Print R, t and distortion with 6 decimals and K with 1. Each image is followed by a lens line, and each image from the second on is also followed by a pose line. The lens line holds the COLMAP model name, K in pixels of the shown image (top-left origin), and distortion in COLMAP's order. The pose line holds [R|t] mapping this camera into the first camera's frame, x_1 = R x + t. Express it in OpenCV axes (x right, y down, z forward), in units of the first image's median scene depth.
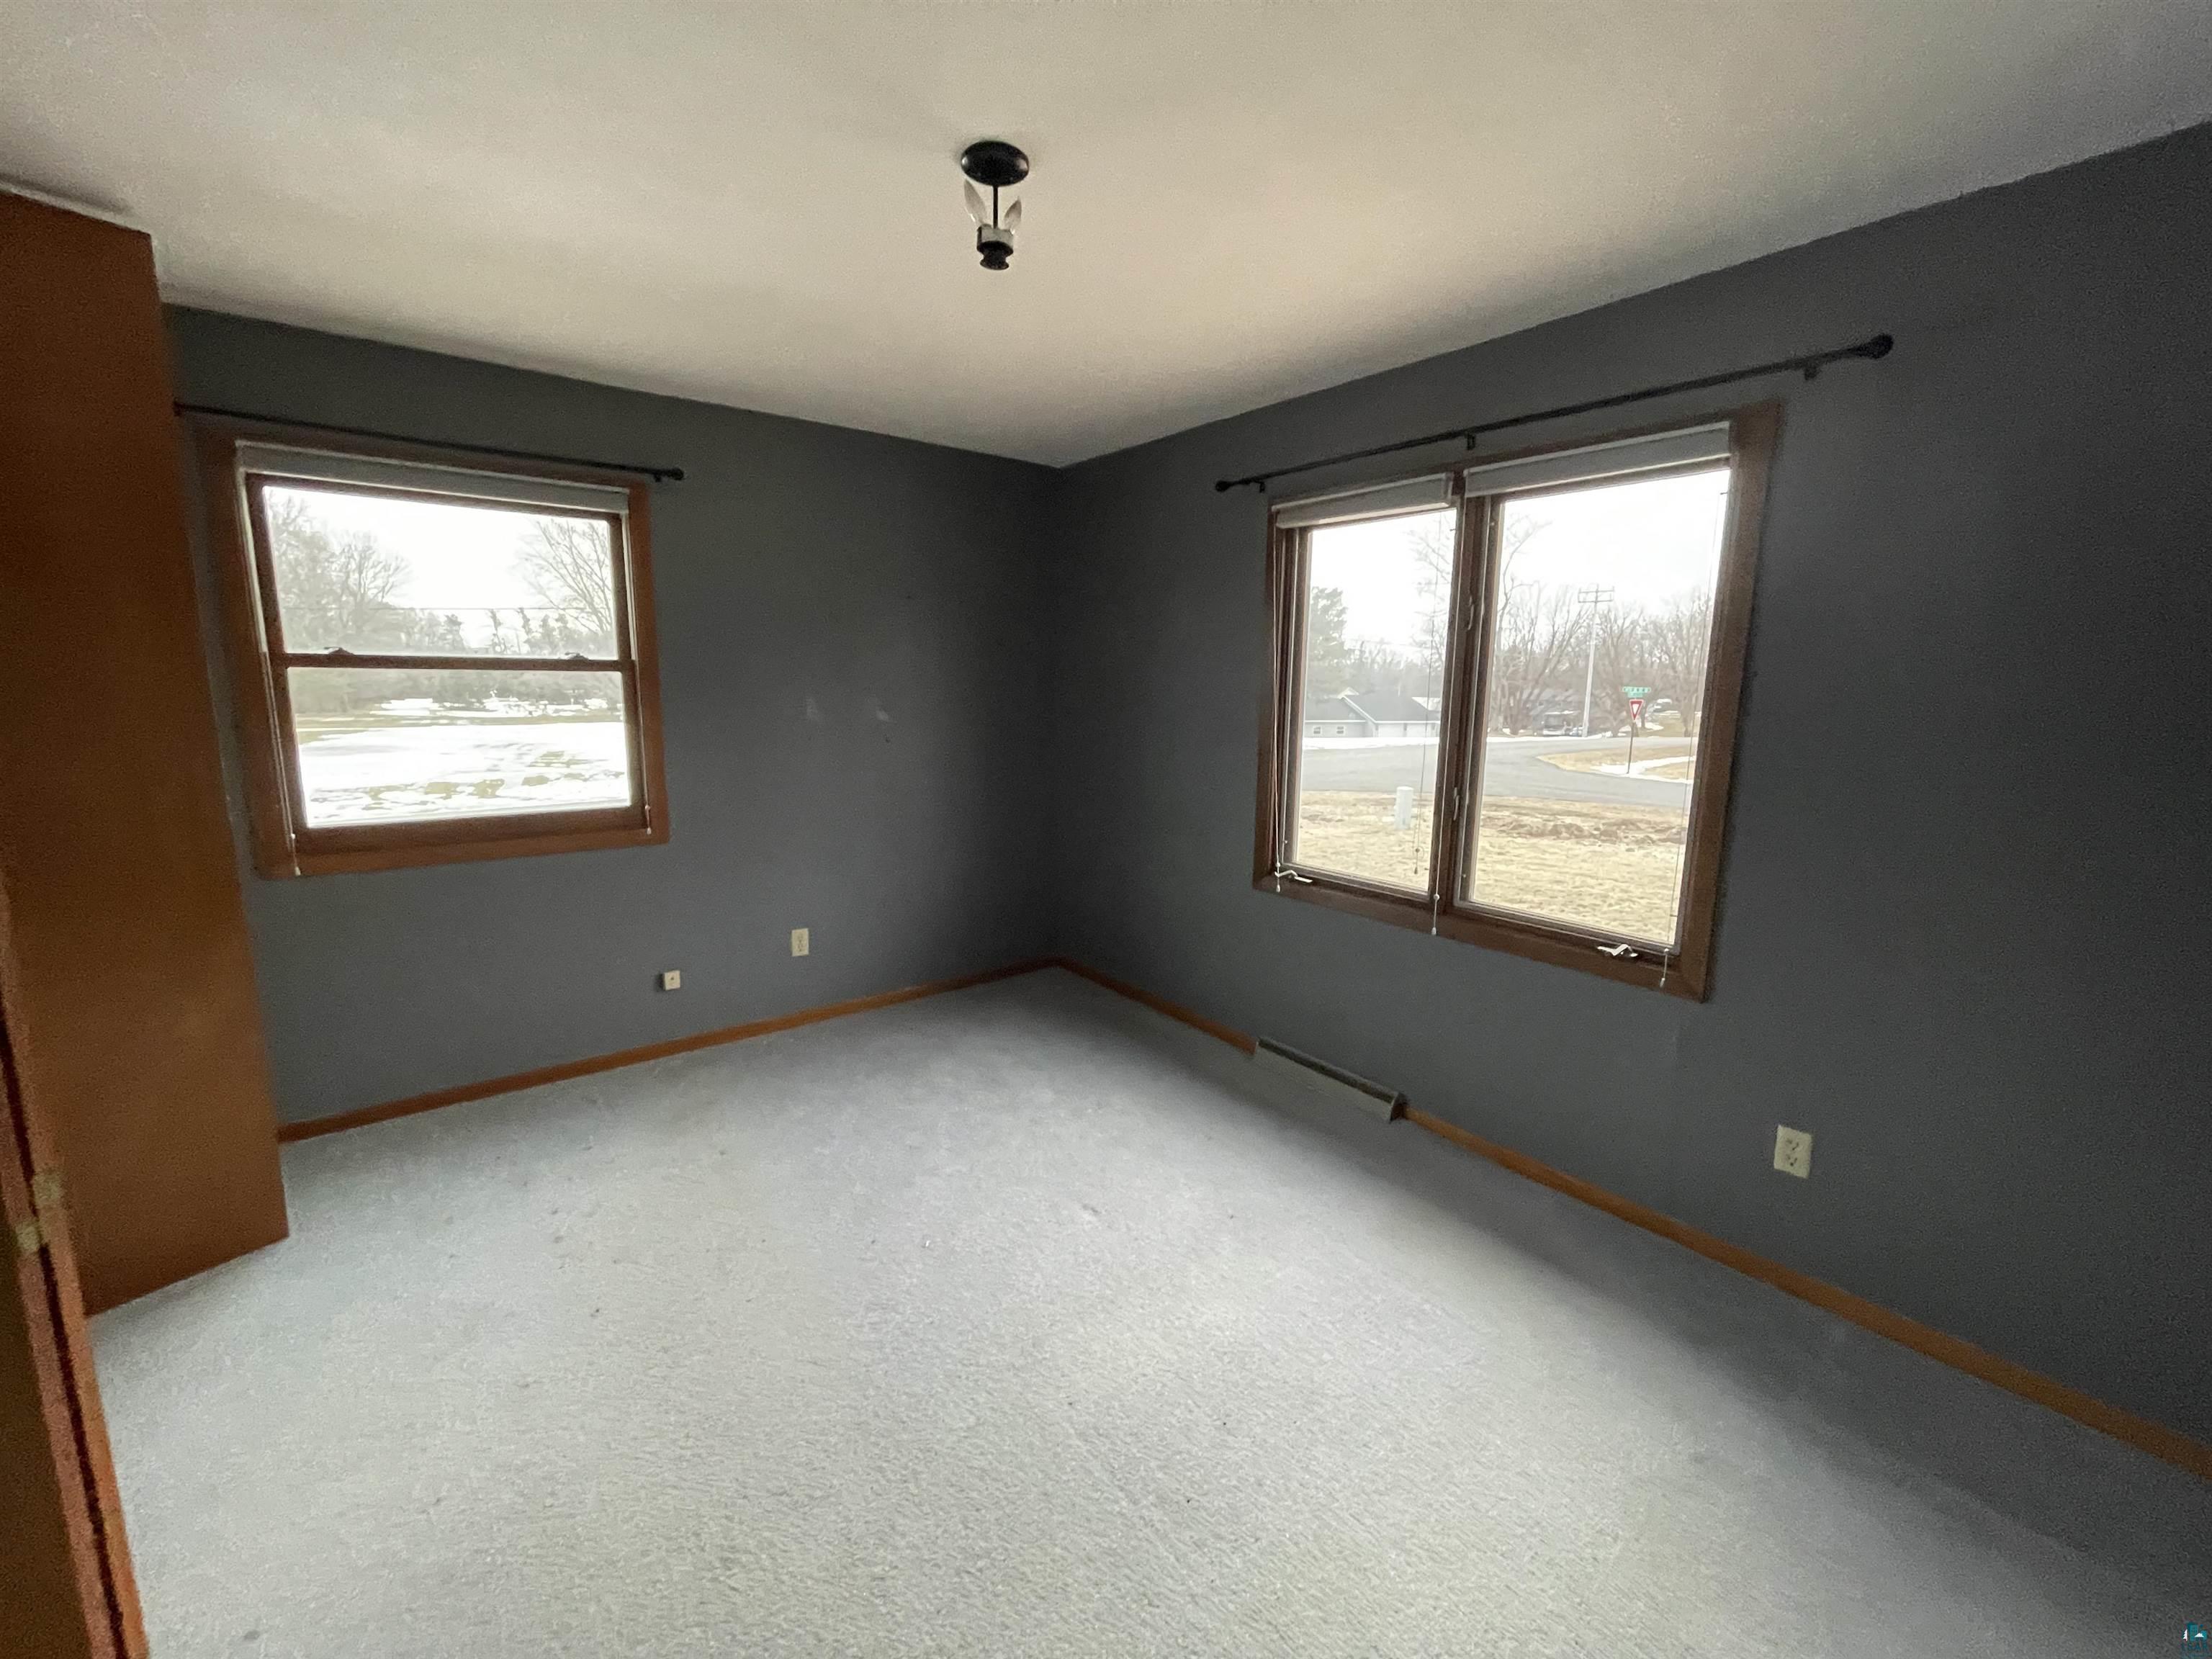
lens RADIAL K [[888.7, 0, 1098.9], [0, 888.7, 814.4], [0, 0, 1]] dist [-0.000004, -0.001475]
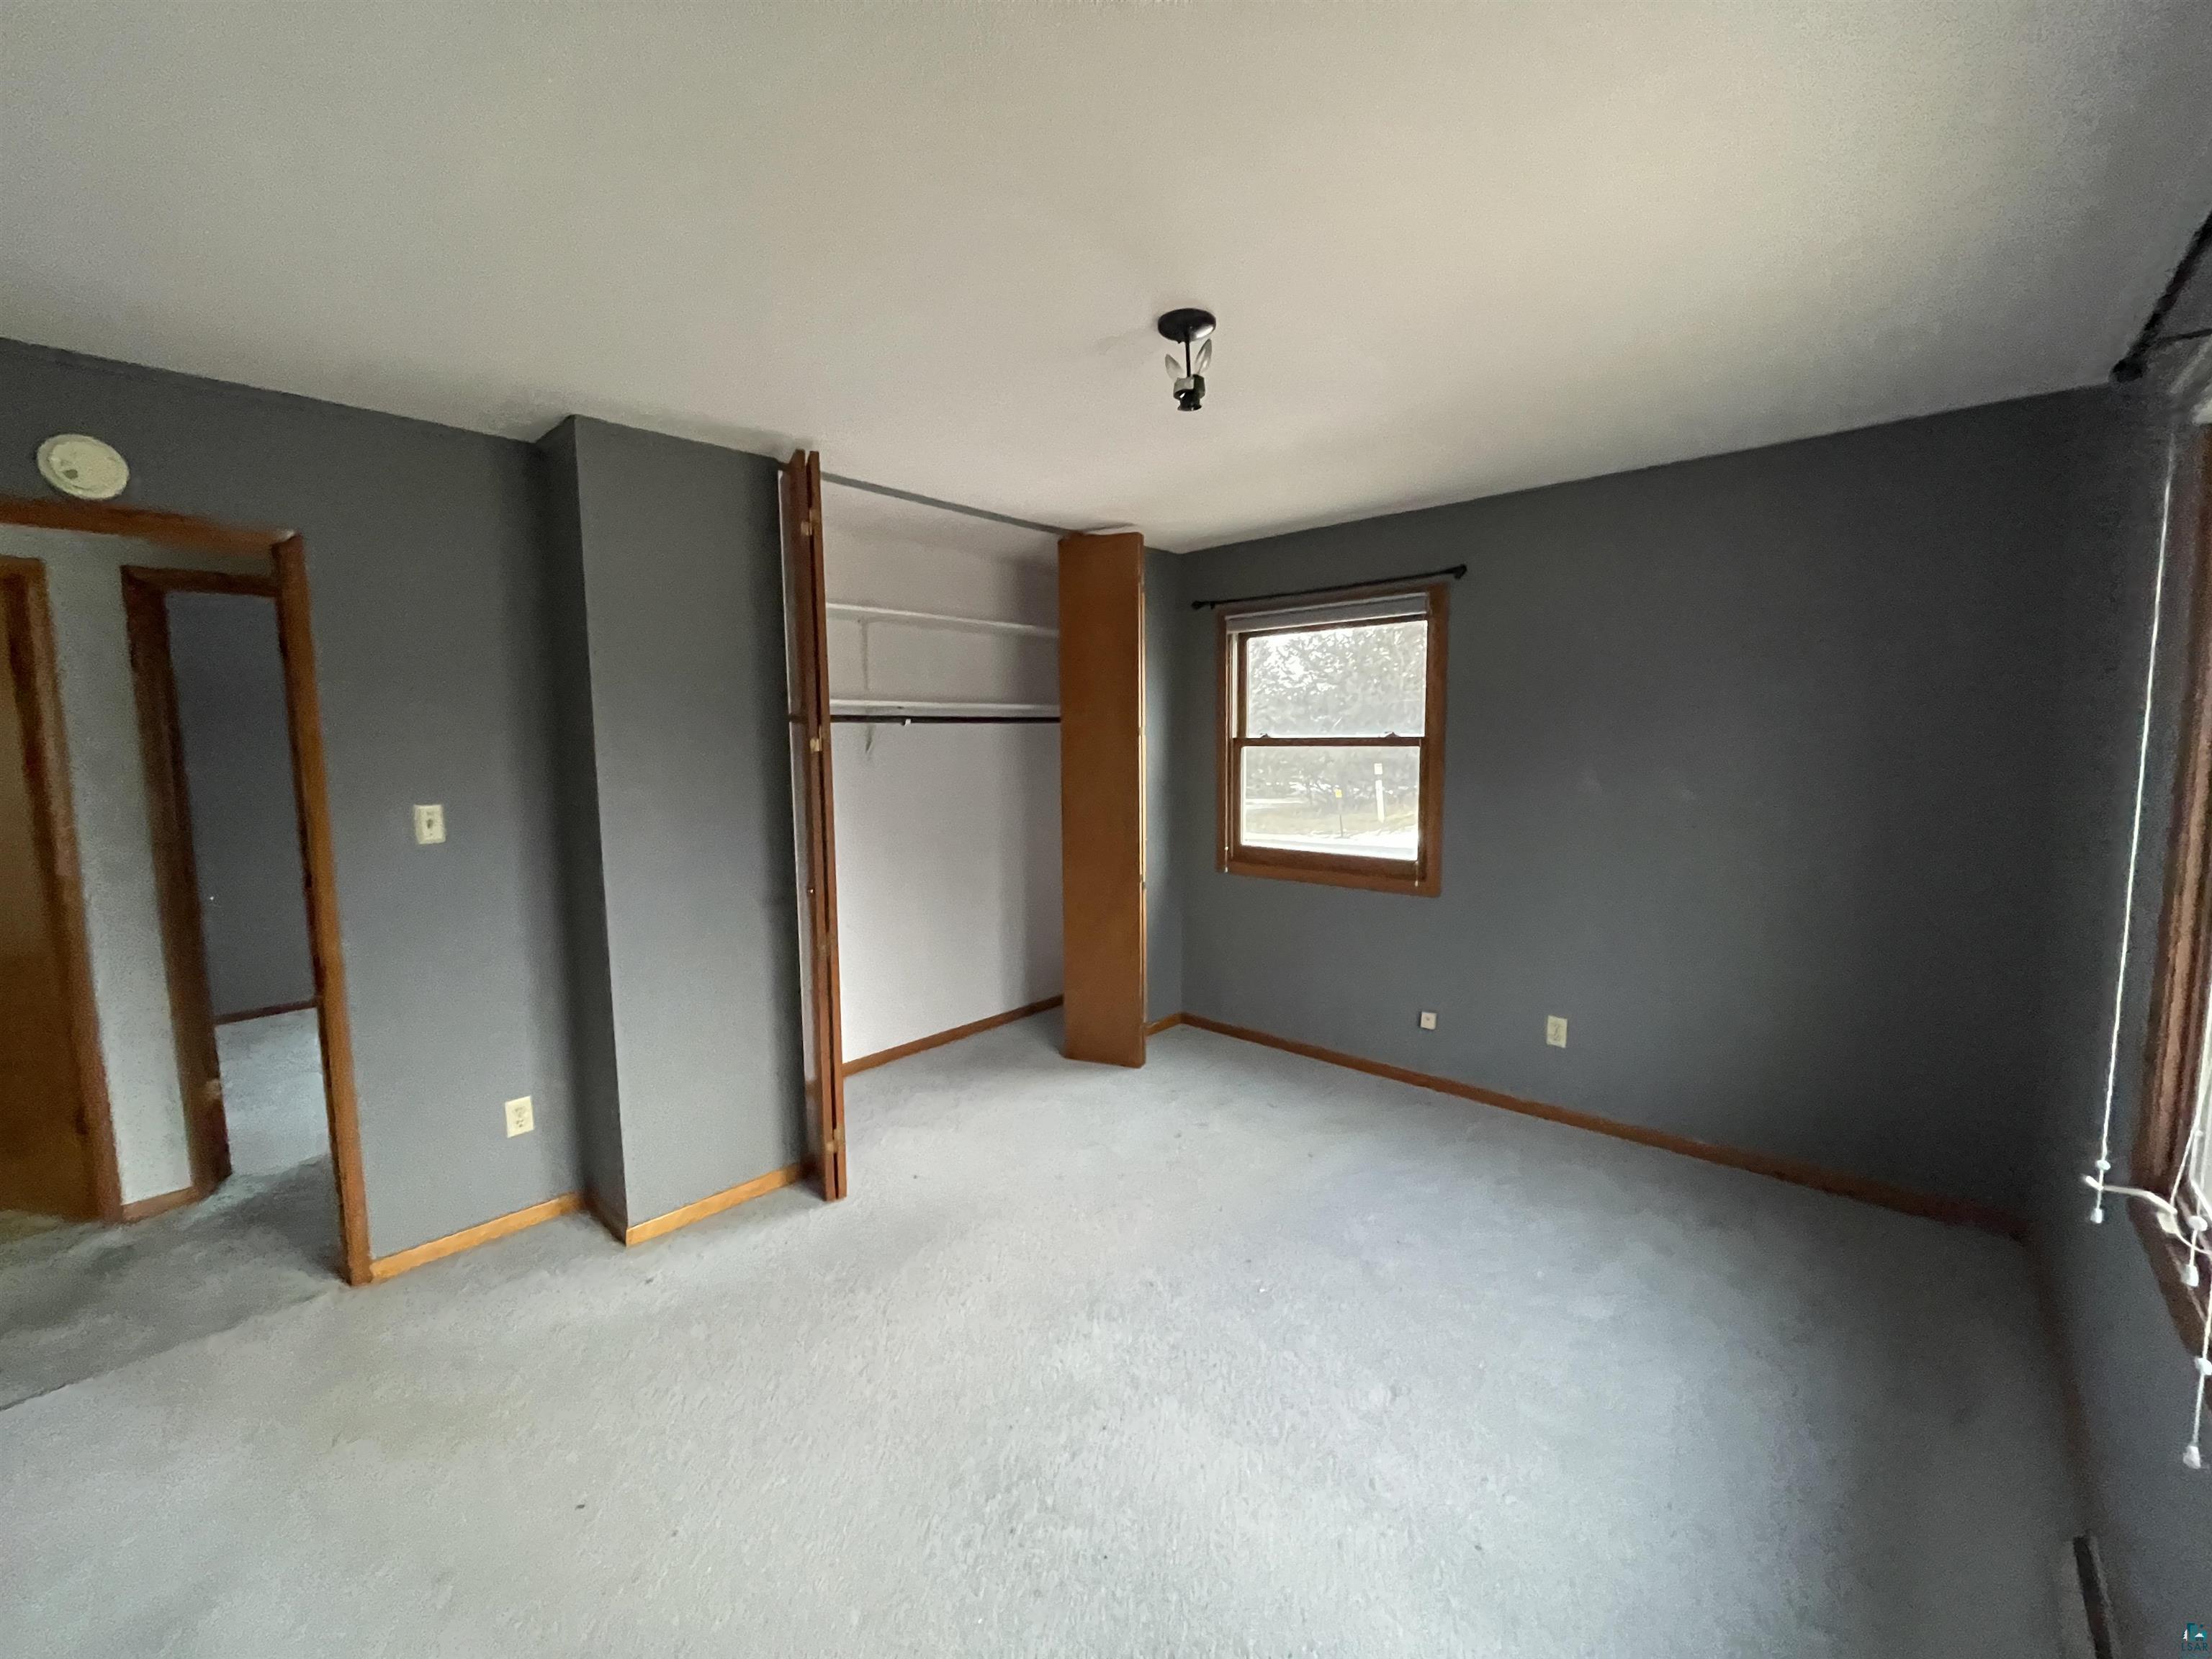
lens RADIAL K [[888.7, 0, 1129.8], [0, 888.7, 824.3], [0, 0, 1]] dist [-0.000004, -0.001475]
pose [[0.179751, 0.084490, -0.980077, 0.580359], [-0.133775, 0.989149, 0.060737, -0.082521], [0.974574, 0.120192, 0.189103, 0.435618]]
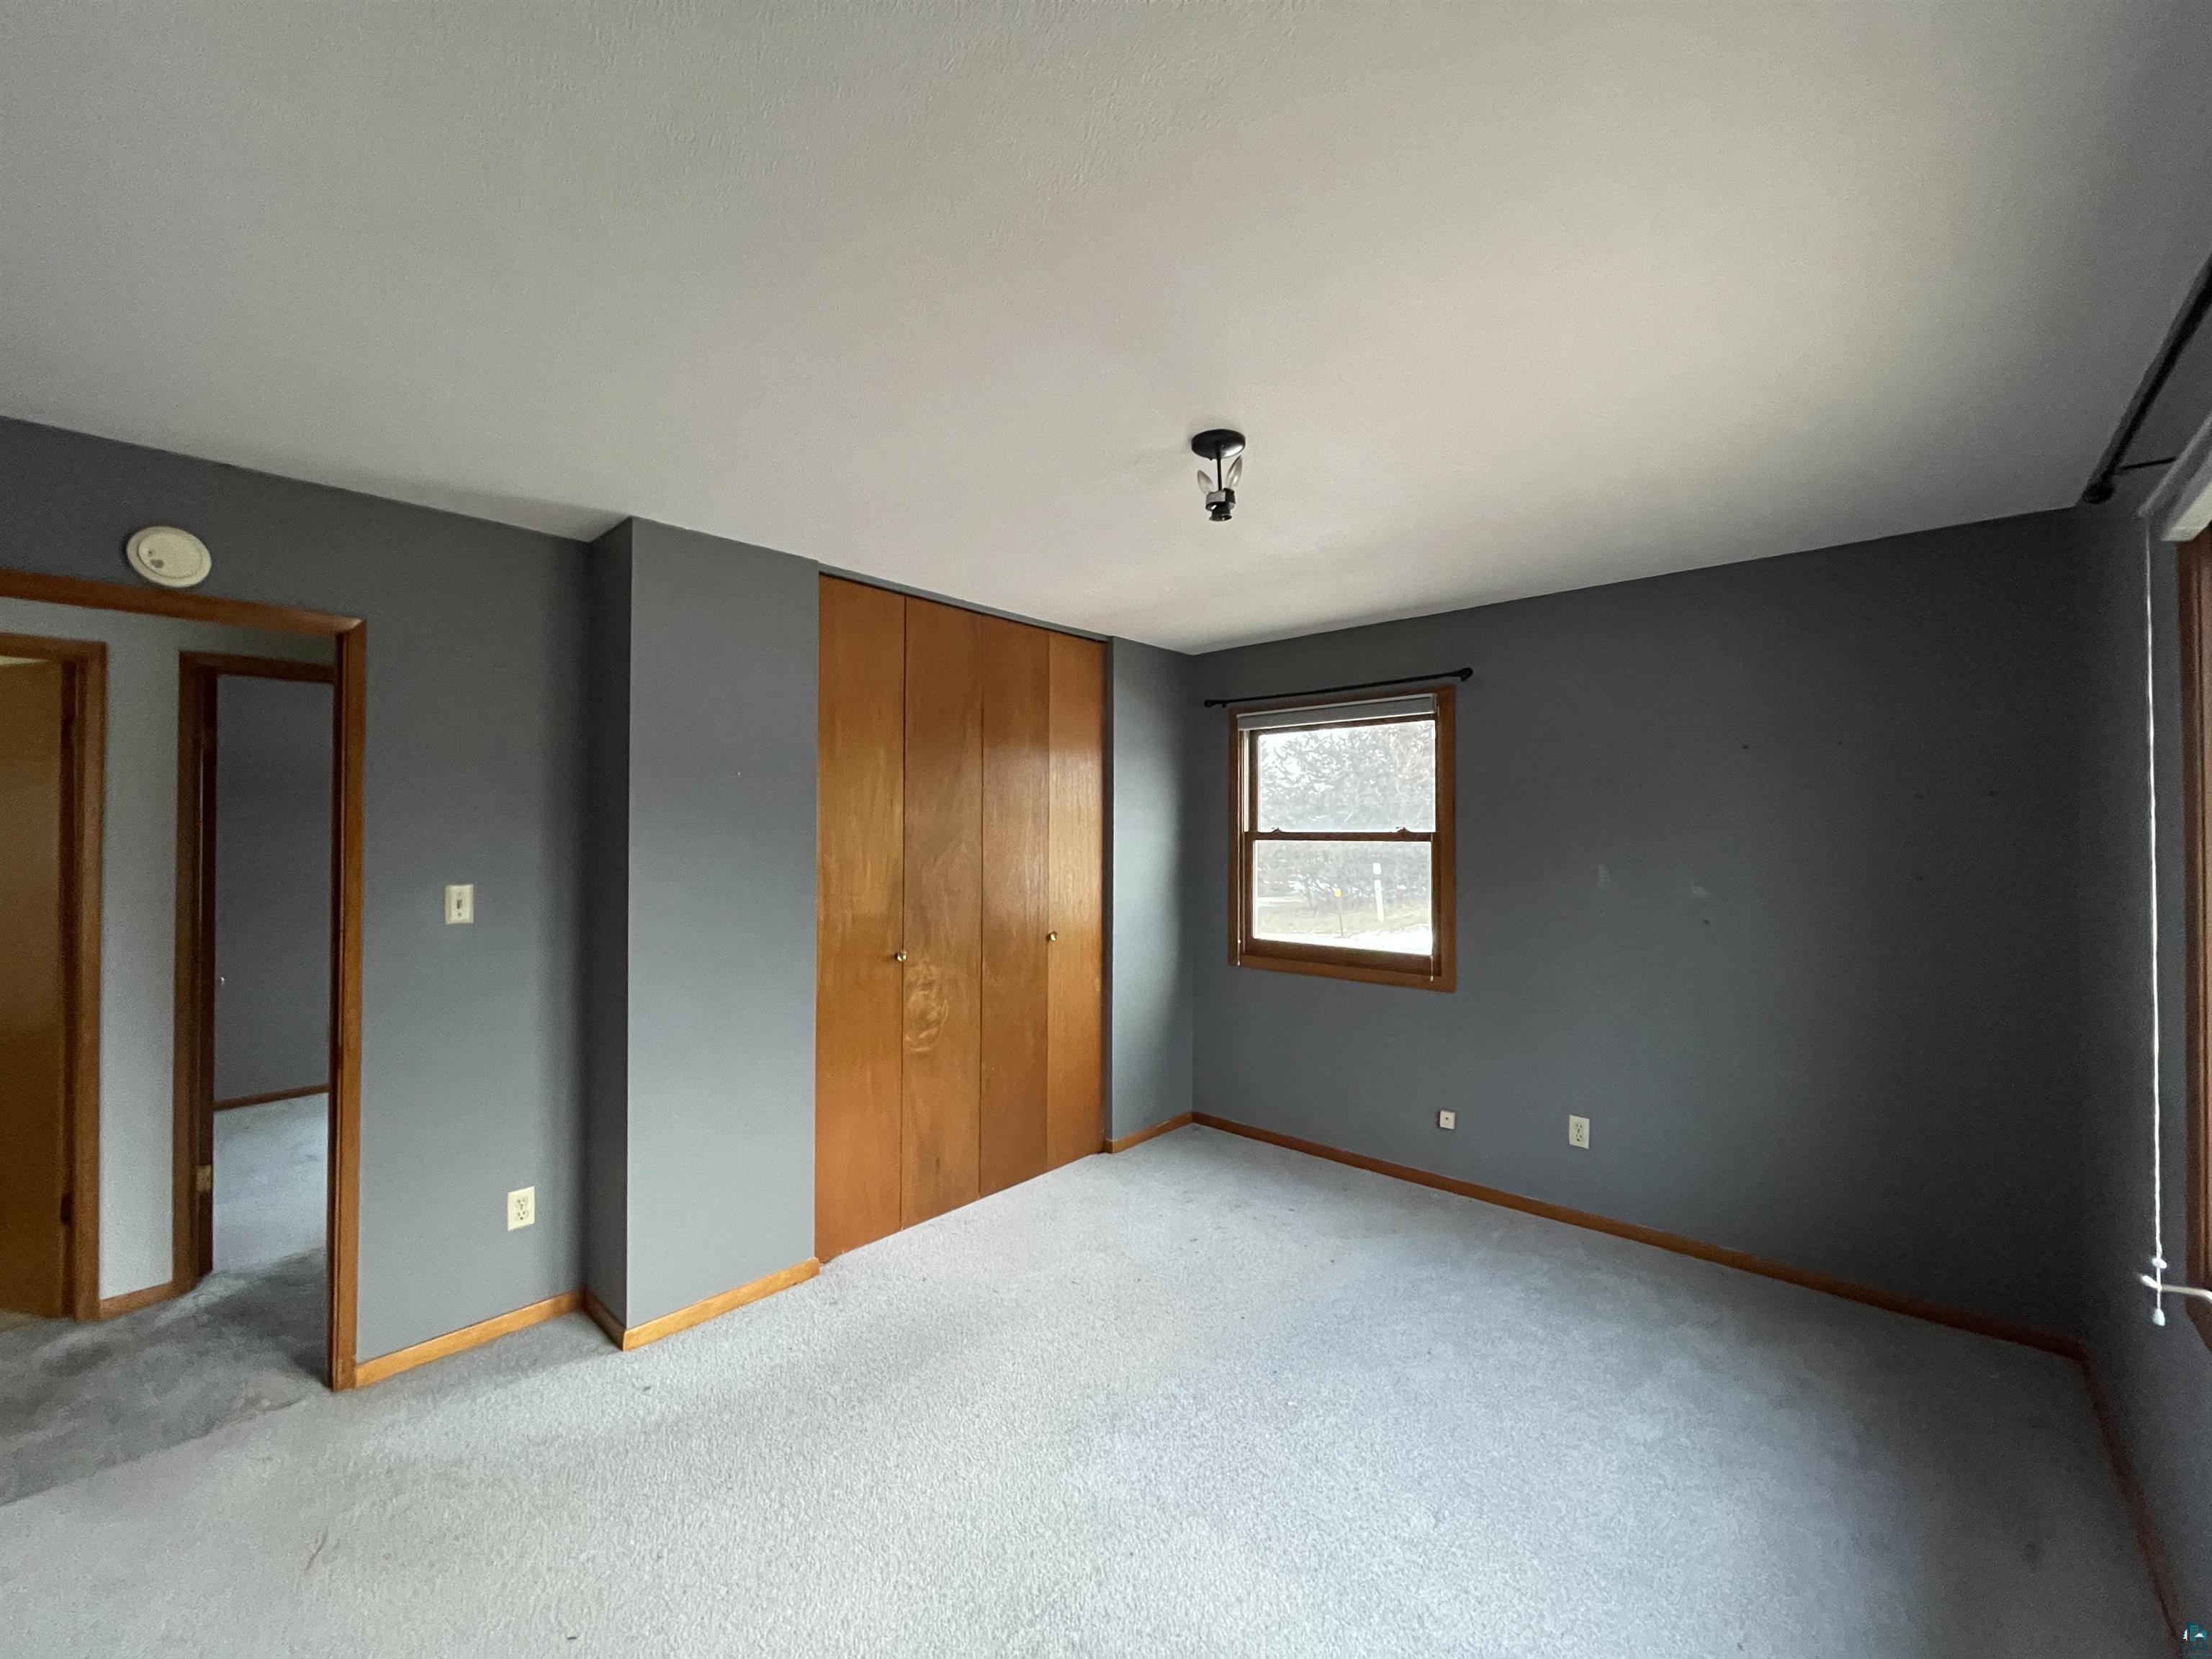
lens RADIAL K [[888.7, 0, 1131.5], [0, 888.7, 821.0], [0, 0, 1]] dist [-0.000004, -0.001475]
pose [[0.185035, -0.025316, -0.982406, 0.588482], [-0.144312, 0.988131, -0.052644, -0.069915], [0.972078, 0.151514, 0.179185, 0.408965]]
